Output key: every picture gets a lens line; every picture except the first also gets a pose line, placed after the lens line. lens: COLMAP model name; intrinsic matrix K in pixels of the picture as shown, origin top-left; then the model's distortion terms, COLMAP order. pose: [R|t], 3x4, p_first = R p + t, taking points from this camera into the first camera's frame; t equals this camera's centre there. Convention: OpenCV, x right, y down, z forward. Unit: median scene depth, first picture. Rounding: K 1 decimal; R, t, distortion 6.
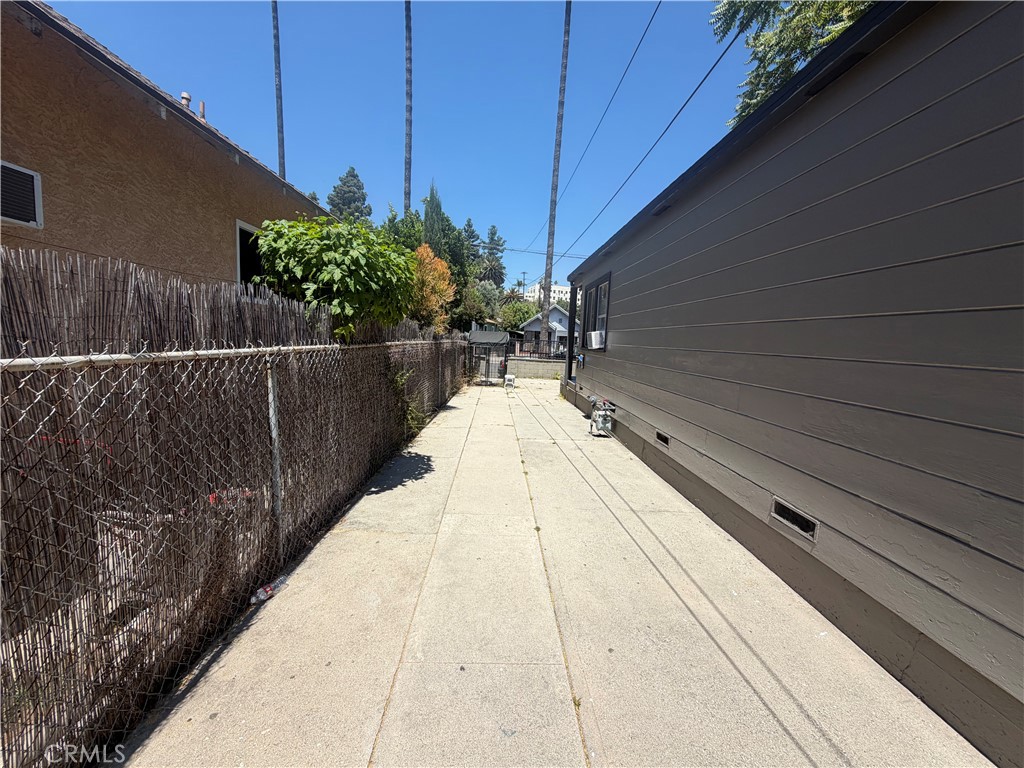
lens RADIAL K [[413.1, 0, 507.8], [0, 413.1, 383.9], [0, 0, 1]] dist [0.009106, -0.000115]
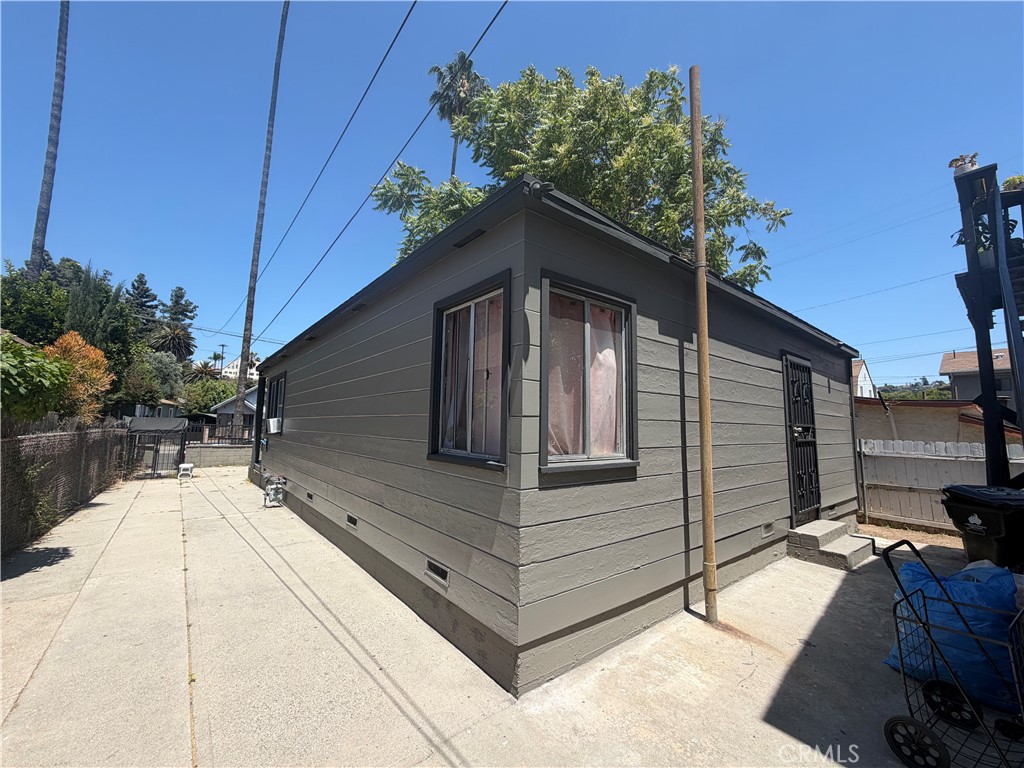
lens RADIAL K [[408.4, 0, 506.2], [0, 408.4, 382.5], [0, 0, 1]] dist [0.002298, 0.000700]
pose [[0.797863, 0.033430, 0.601911, 0.034582], [0.085470, 0.982102, -0.167840, 0.025644], [-0.596749, 0.185358, 0.780726, -0.332347]]
